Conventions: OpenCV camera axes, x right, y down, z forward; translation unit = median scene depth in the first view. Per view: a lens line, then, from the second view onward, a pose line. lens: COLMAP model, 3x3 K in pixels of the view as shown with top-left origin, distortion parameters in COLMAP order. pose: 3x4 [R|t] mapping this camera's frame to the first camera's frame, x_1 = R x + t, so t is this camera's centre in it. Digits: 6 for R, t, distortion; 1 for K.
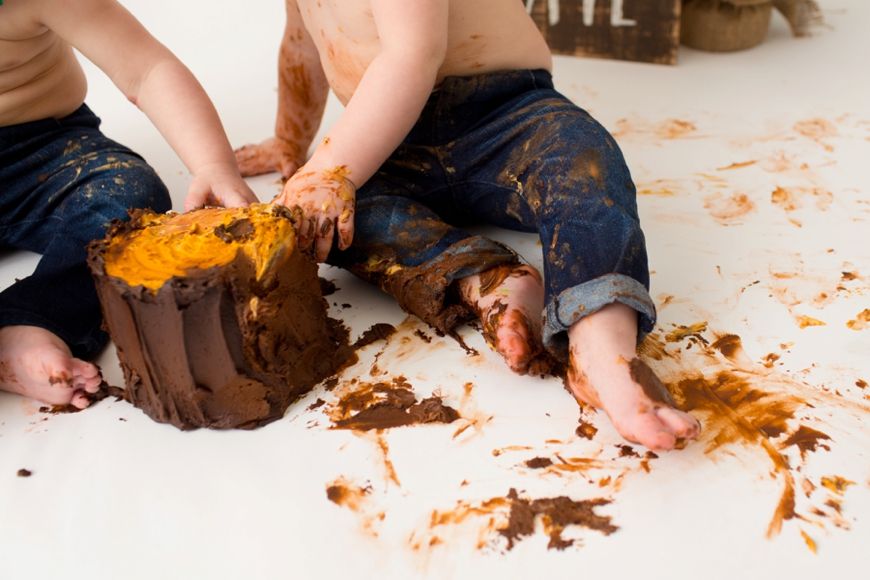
lens RADIAL K [[992.8, 0, 536.6], [0, 992.8, 318.7], [0, 0, 1]] dist [0.002328, -0.014142]
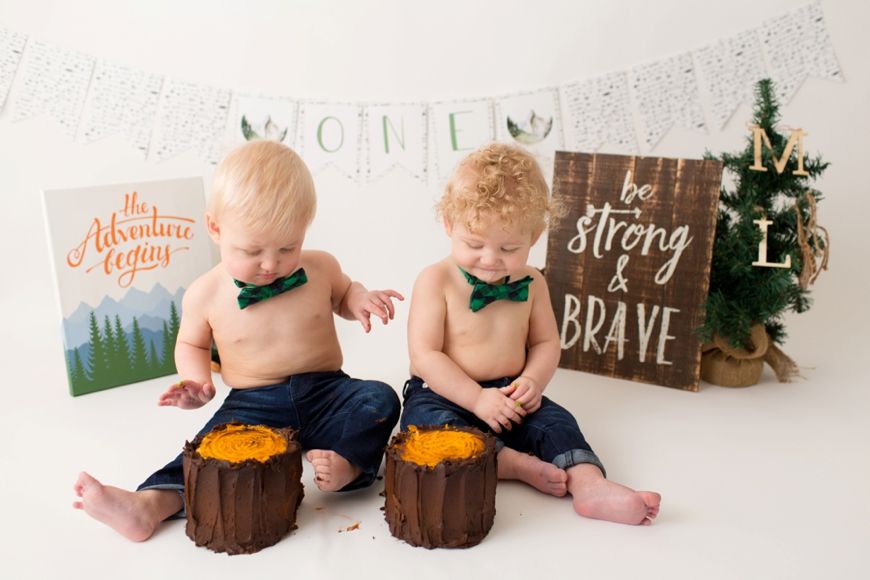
lens RADIAL K [[900.9, 0, 455.7], [0, 900.9, 288.5], [0, 0, 1]] dist [0.009370, 0.010339]
pose [[0.981315, 0.075120, -0.177139, 0.009158], [-0.132412, 0.931617, -0.338464, 0.198840], [0.139600, 0.355595, 0.924156, -0.677671]]
